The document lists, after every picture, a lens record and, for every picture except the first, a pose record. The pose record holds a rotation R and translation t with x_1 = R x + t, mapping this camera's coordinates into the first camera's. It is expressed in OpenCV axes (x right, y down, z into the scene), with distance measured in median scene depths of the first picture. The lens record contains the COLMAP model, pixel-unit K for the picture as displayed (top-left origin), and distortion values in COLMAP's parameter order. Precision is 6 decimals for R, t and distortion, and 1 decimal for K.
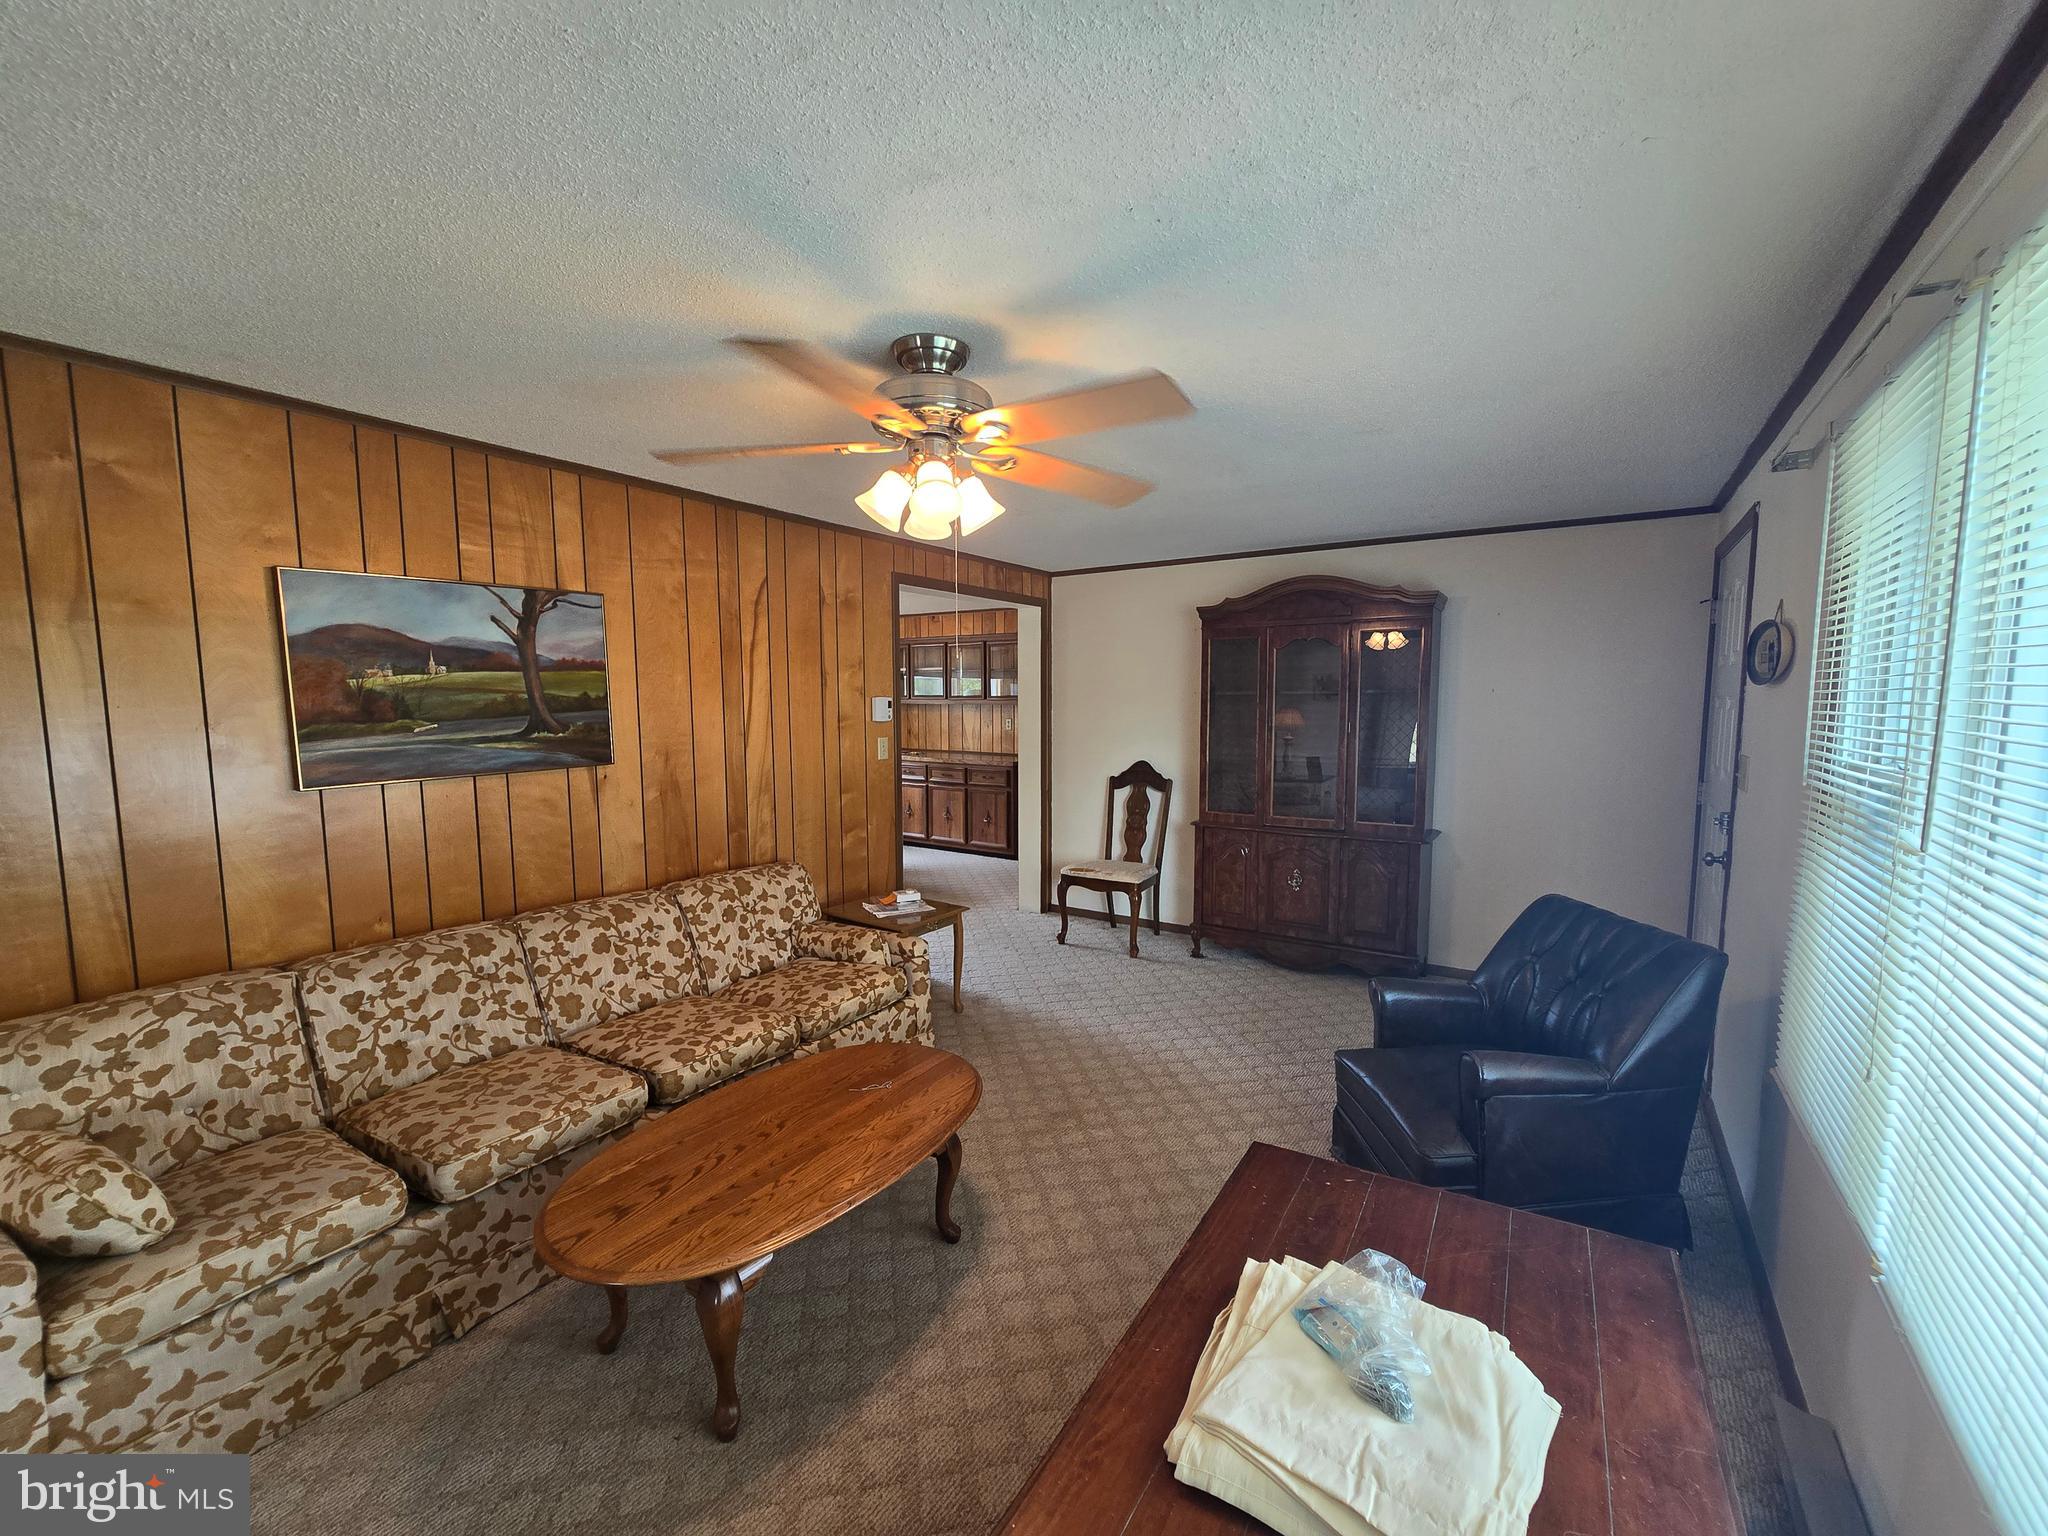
lens RADIAL K [[839.4, 0, 1019.8], [0, 839.4, 781.6], [0, 0, 1]] dist [0.000359, -0.003536]
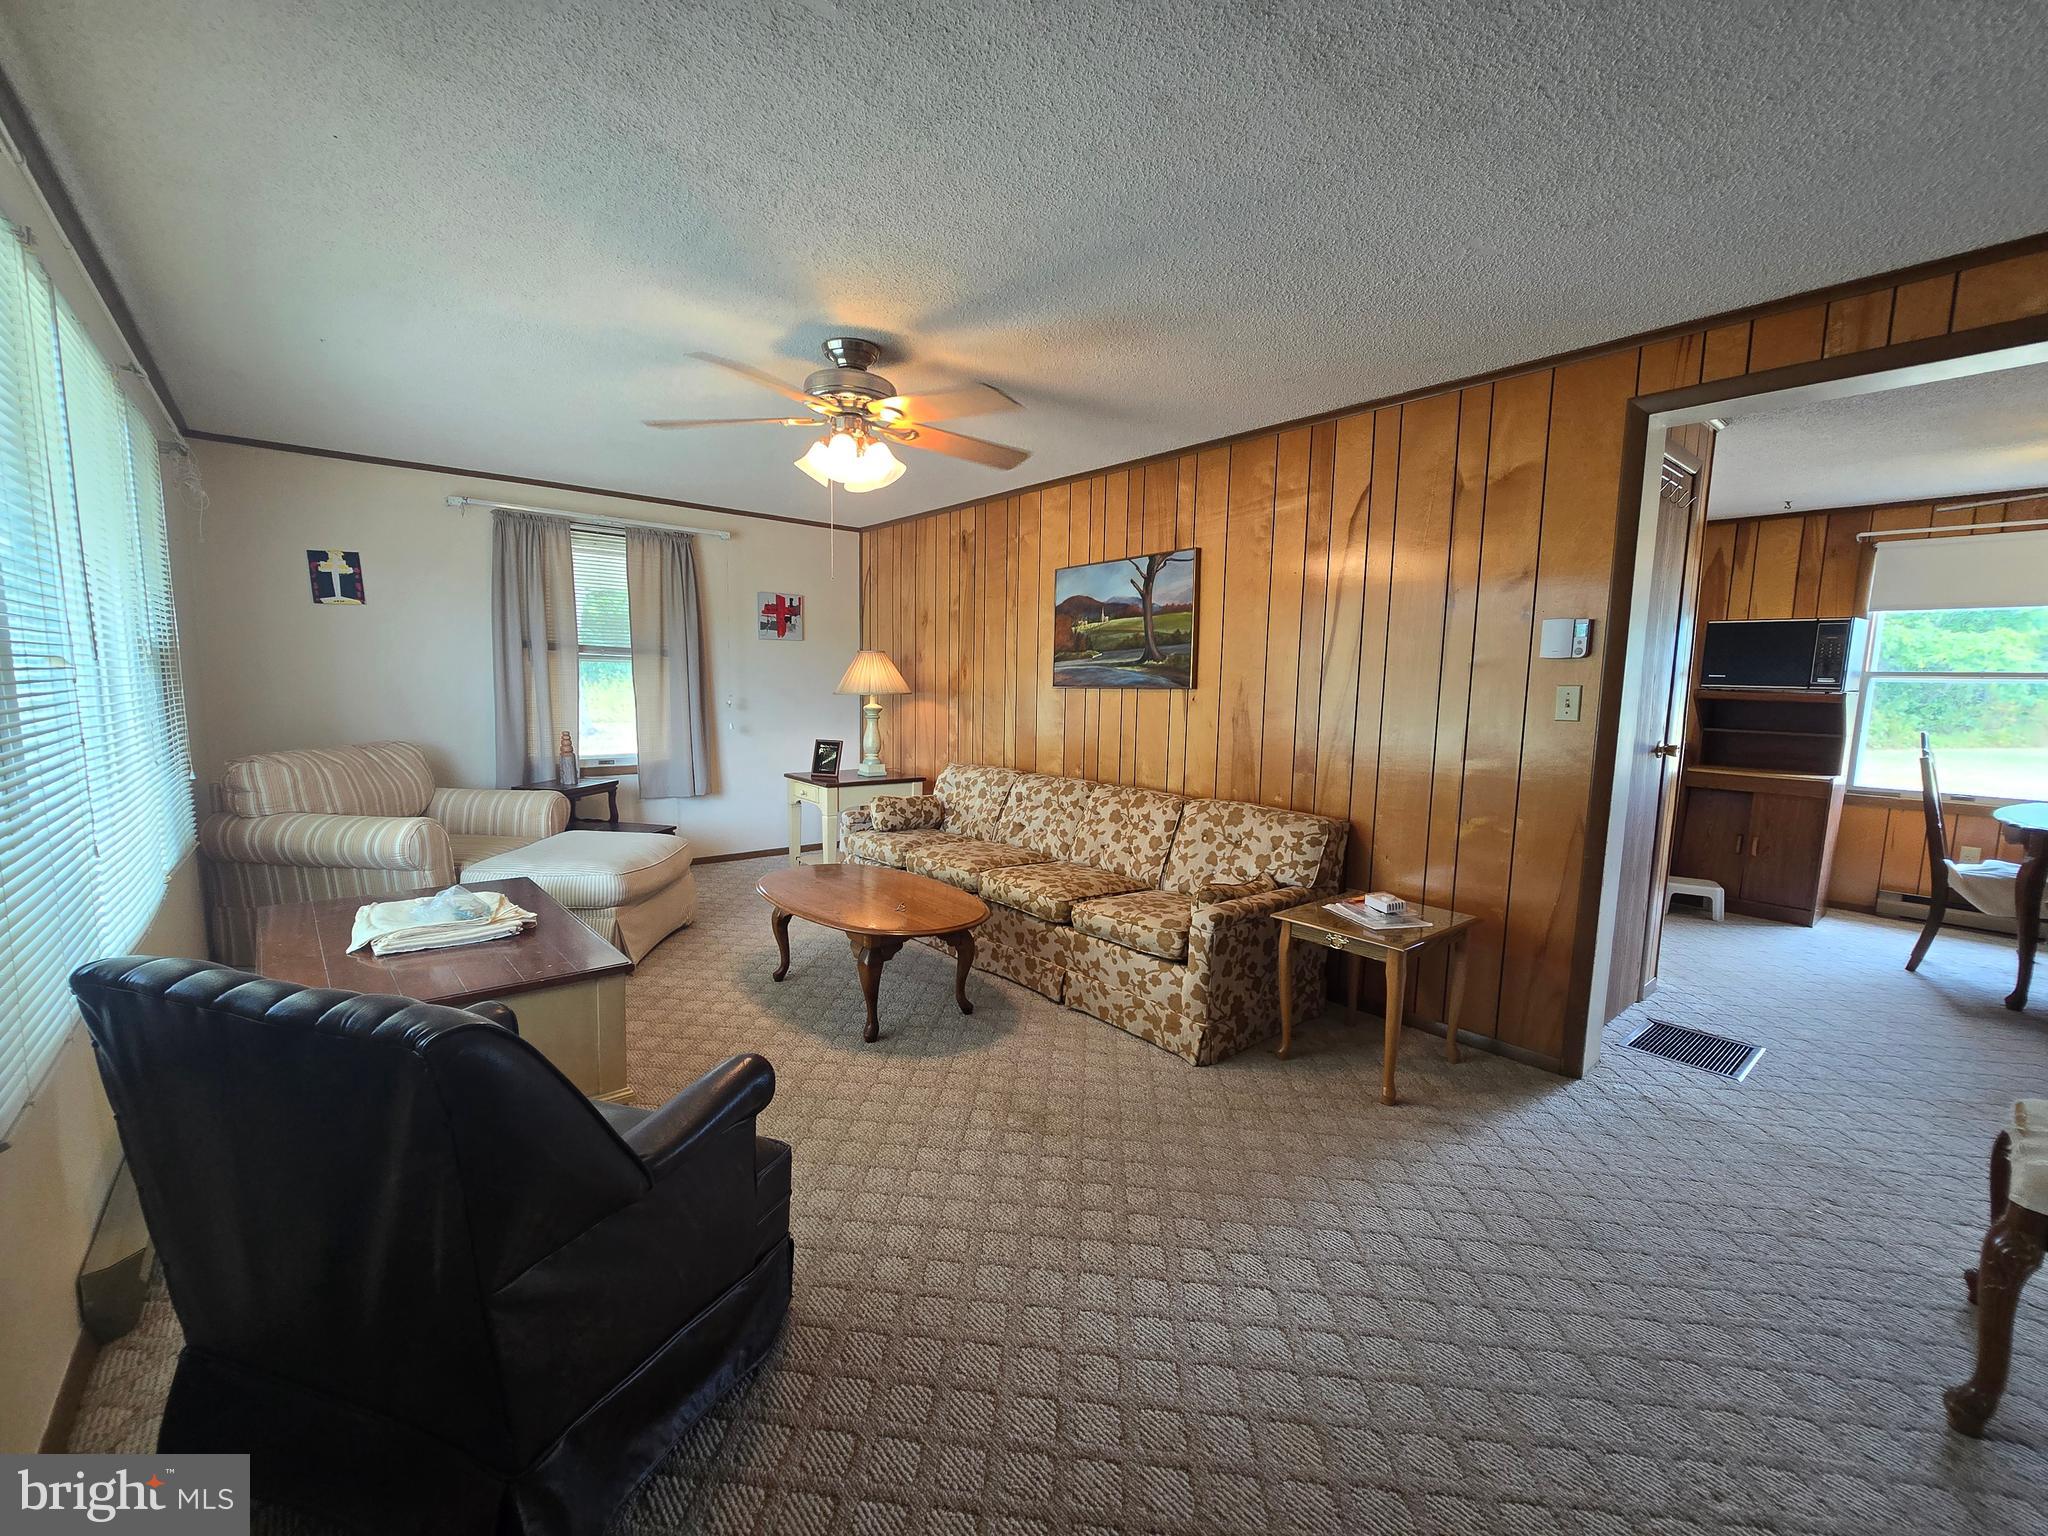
lens RADIAL K [[839.4, 0, 1019.8], [0, 839.4, 781.6], [0, 0, 1]] dist [0.000359, -0.003536]
pose [[-0.277793, 0.113105, -0.953959, 0.761852], [-0.113251, 0.982264, 0.149439, -0.042350], [0.953942, 0.149550, -0.260057, 1.103147]]
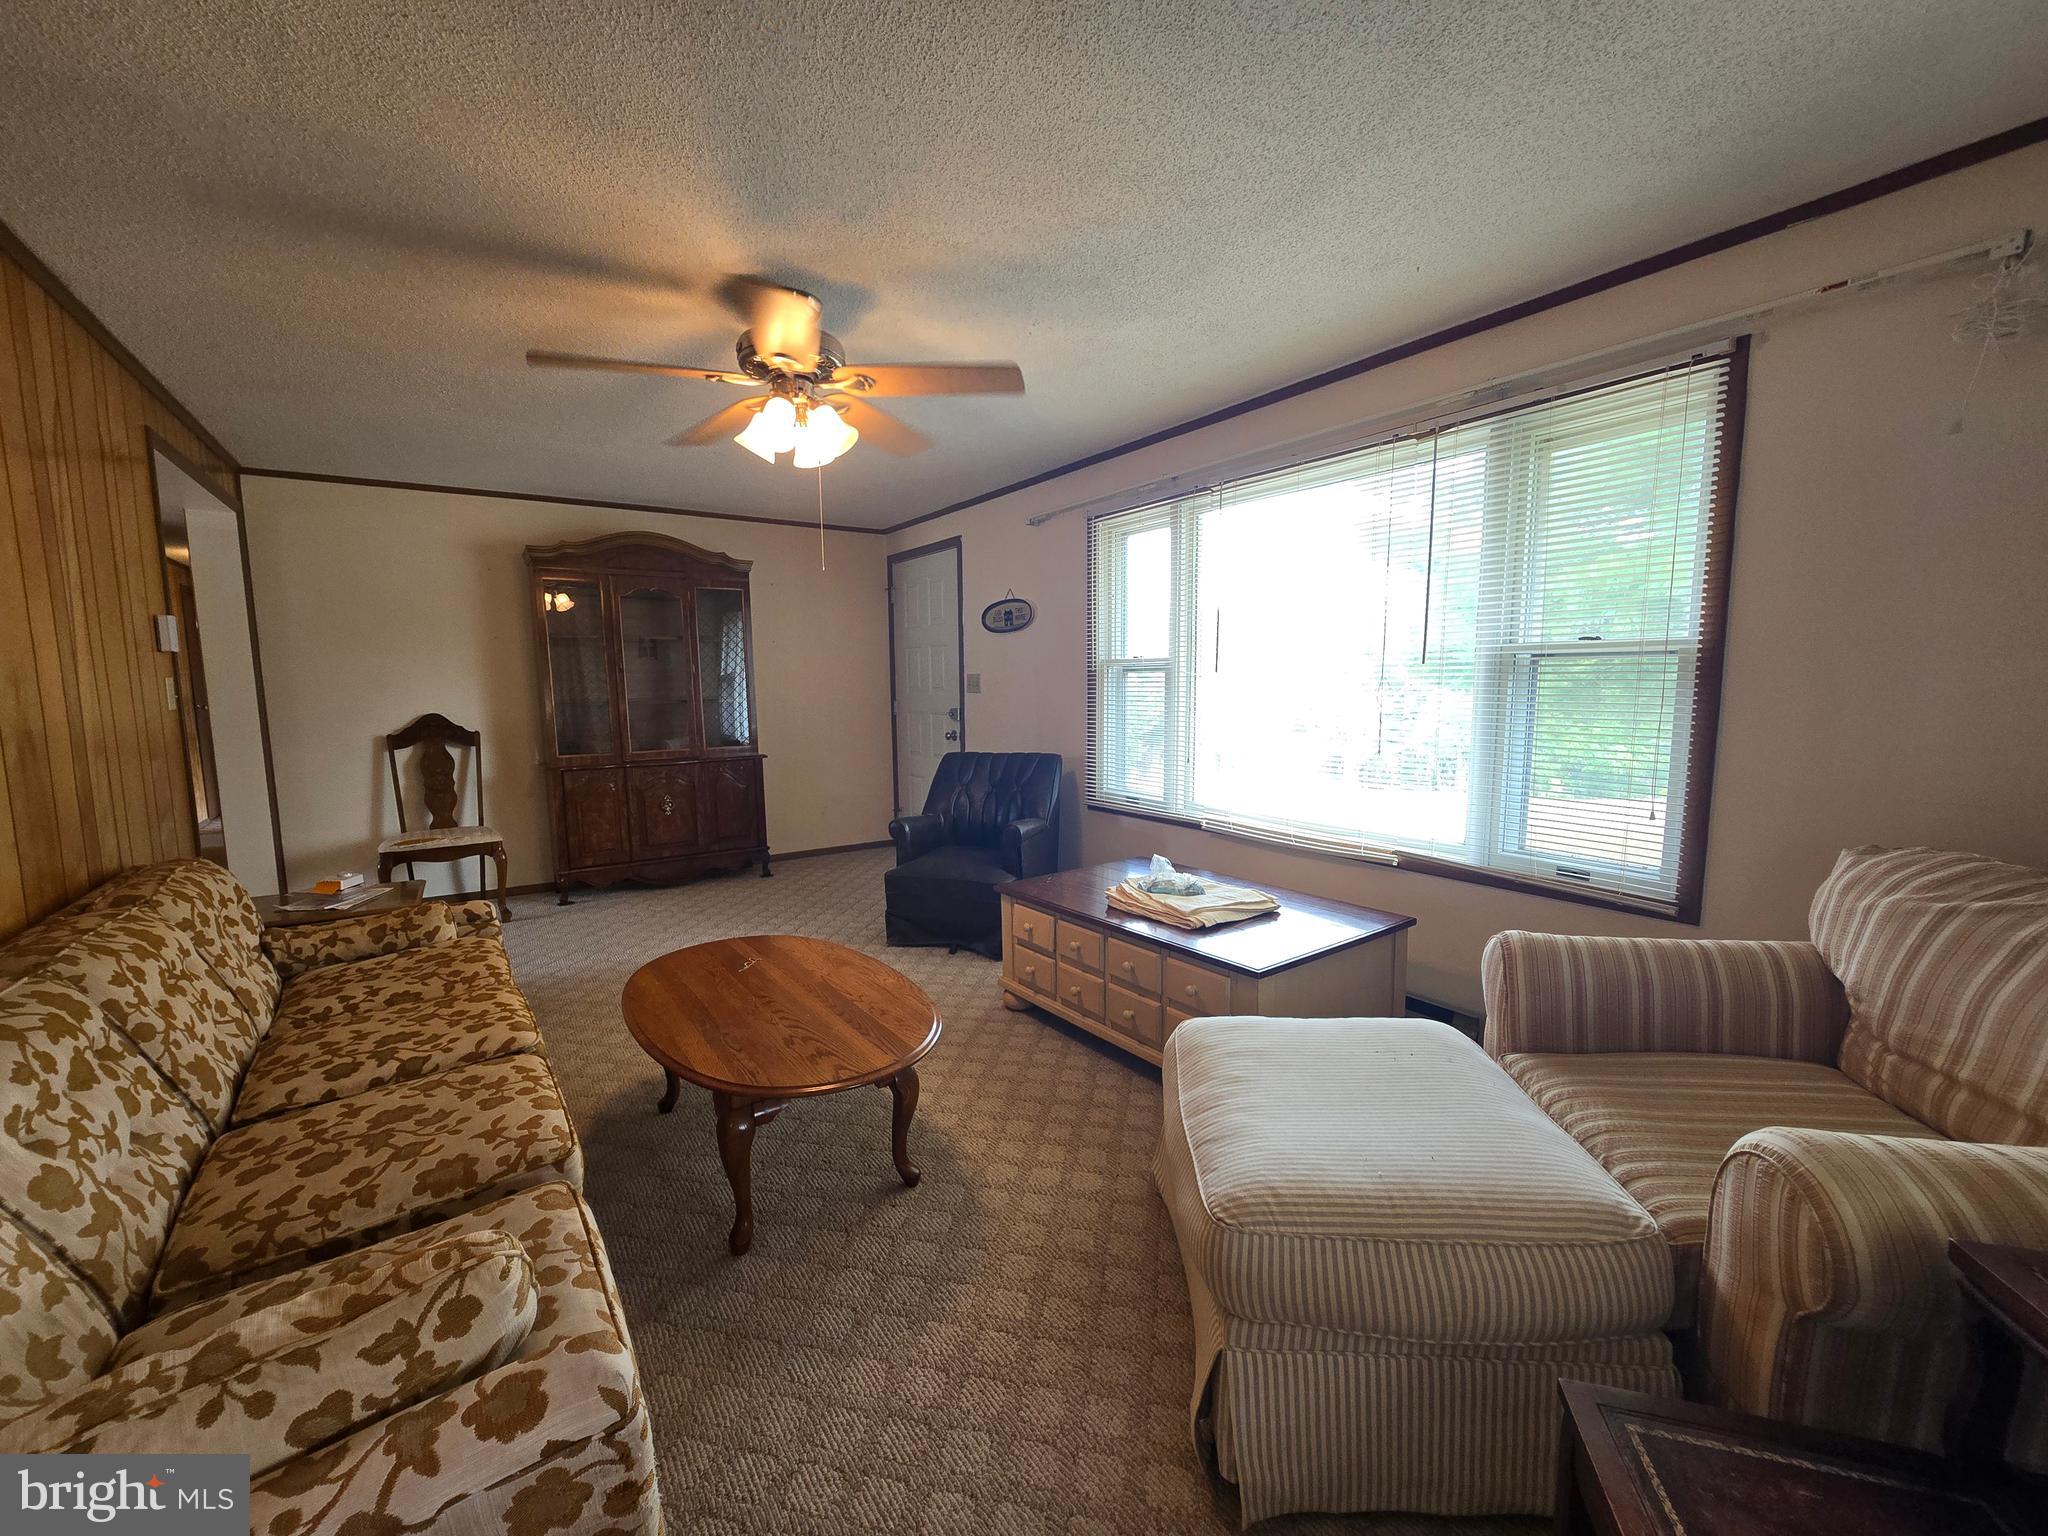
lens RADIAL K [[839.4, 0, 1019.8], [0, 839.4, 781.6], [0, 0, 1]] dist [0.000359, -0.003536]
pose [[0.378159, -0.113048, 0.918812, -0.737815], [0.097241, 0.991876, 0.082016, 0.056587], [-0.920619, 0.058331, 0.386079, 0.183414]]
